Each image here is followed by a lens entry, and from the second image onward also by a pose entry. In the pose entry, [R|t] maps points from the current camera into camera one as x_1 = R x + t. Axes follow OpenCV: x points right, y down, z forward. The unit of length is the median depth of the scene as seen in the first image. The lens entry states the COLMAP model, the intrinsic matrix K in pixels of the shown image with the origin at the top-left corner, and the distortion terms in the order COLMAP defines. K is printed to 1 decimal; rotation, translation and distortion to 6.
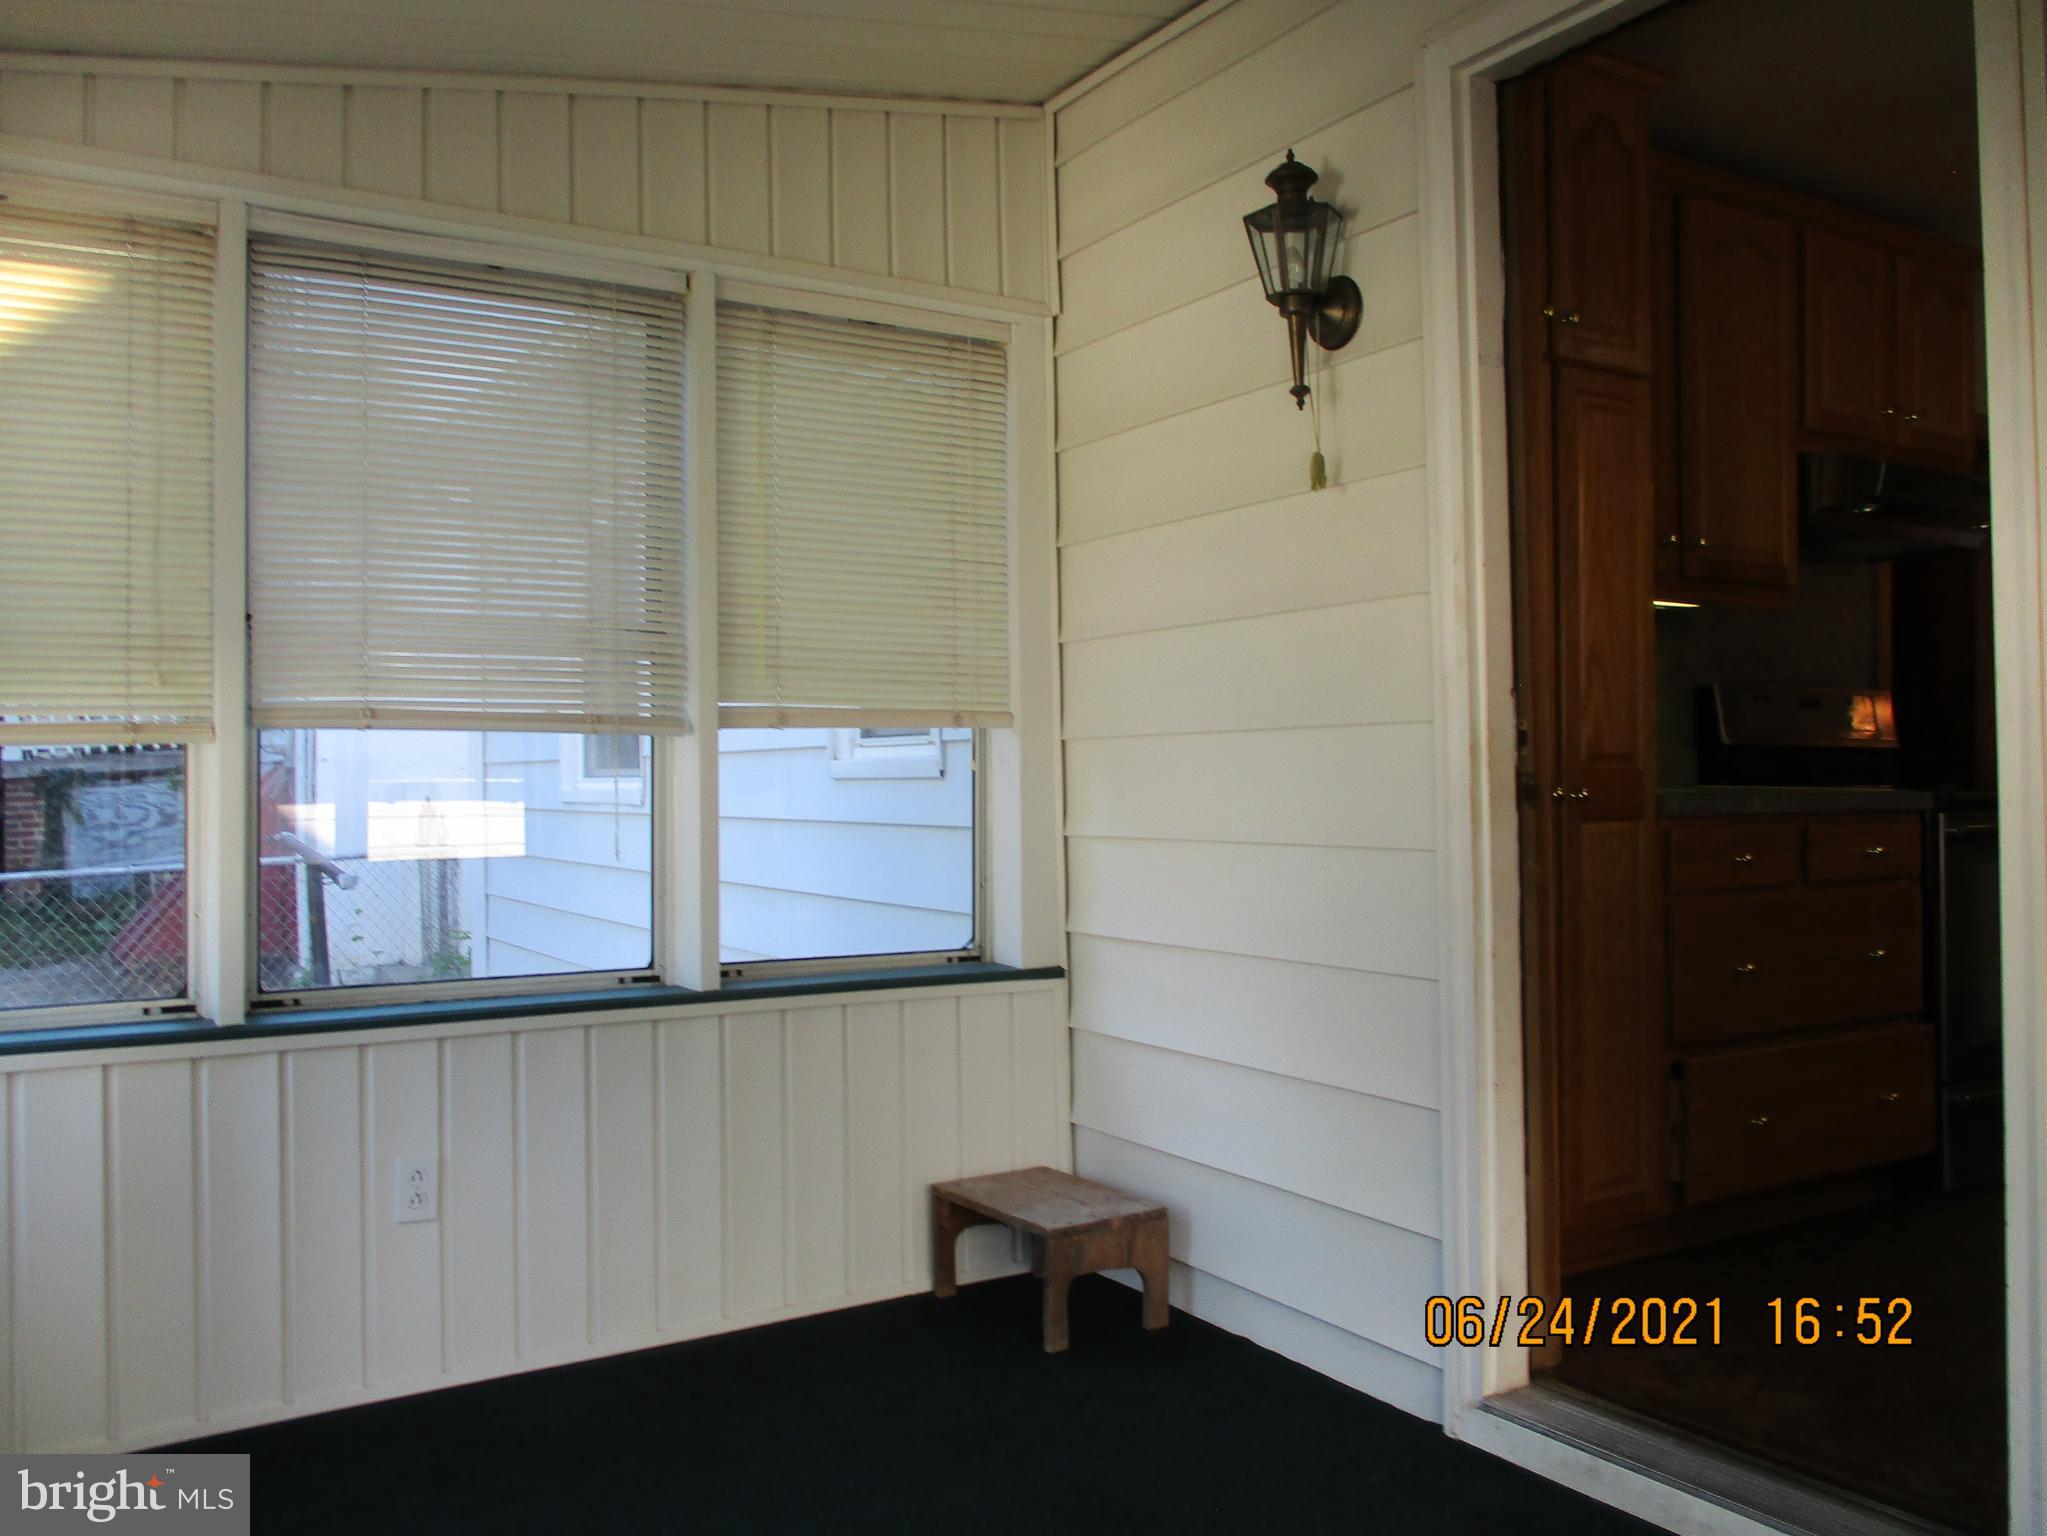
lens RADIAL K [[1726.3, 0, 1028.8], [0, 1726.3, 759.4], [0, 0, 1]] dist [-0.000351, -0.017847]
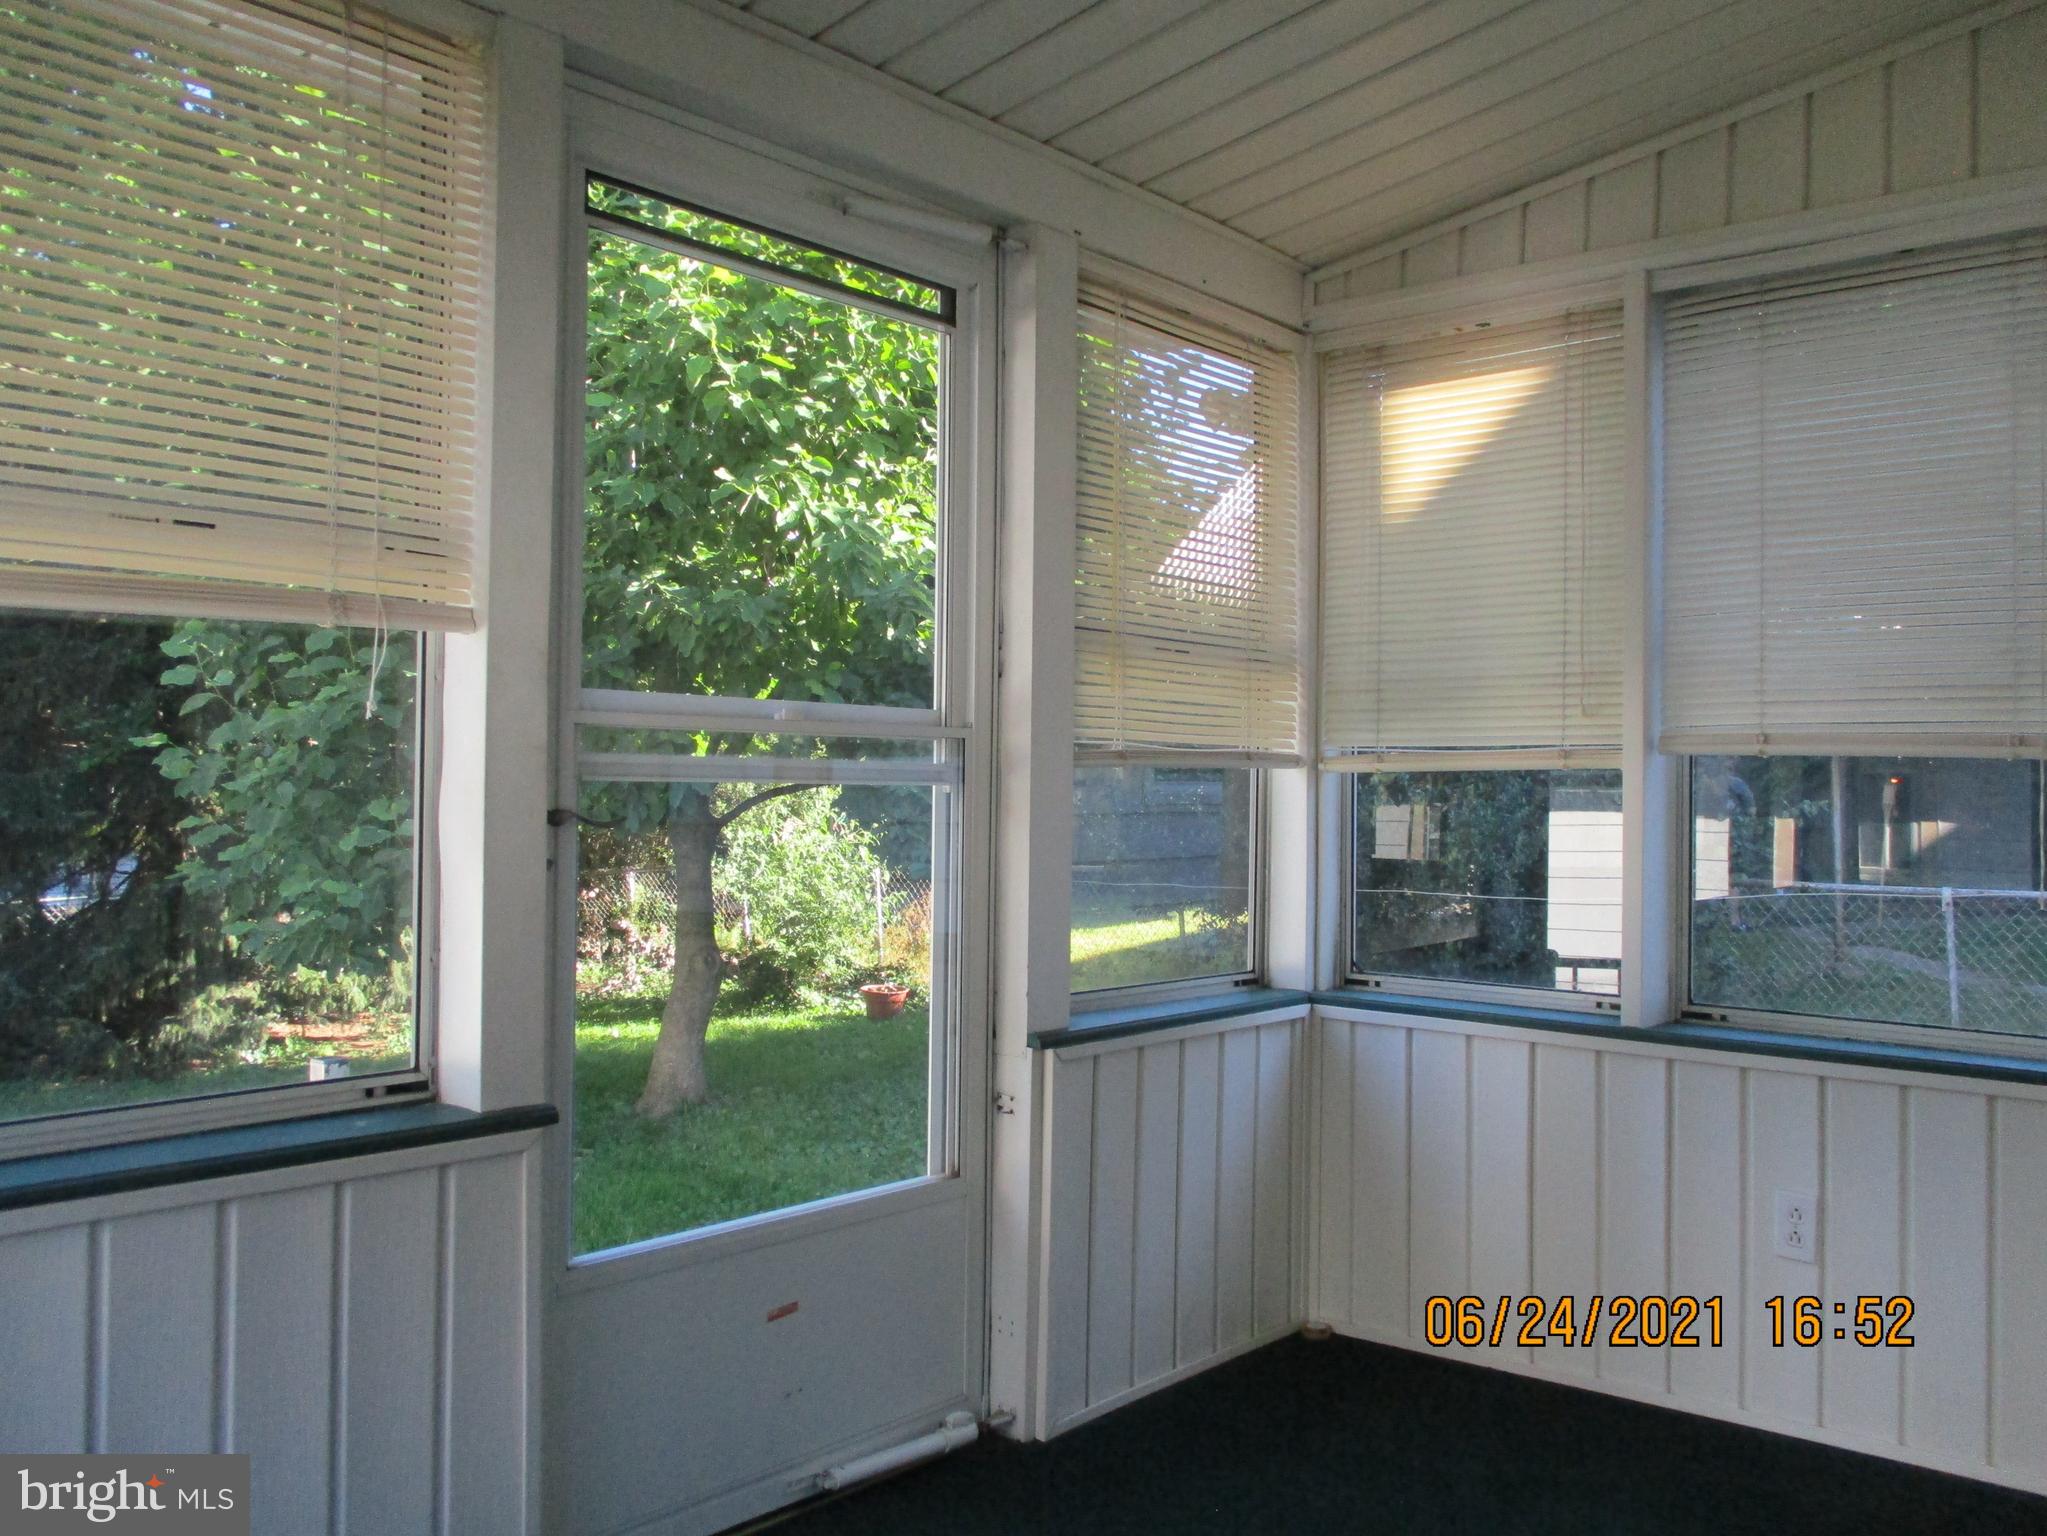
lens RADIAL K [[1726.3, 0, 1021.8], [0, 1726.3, 767.2], [0, 0, 1]] dist [-0.000351, -0.017847]
pose [[0.302552, 0.002335, -0.953130, 0.464663], [-0.010172, 0.999948, -0.000779, -0.005329], [0.953079, 0.009931, 0.302560, 0.303167]]
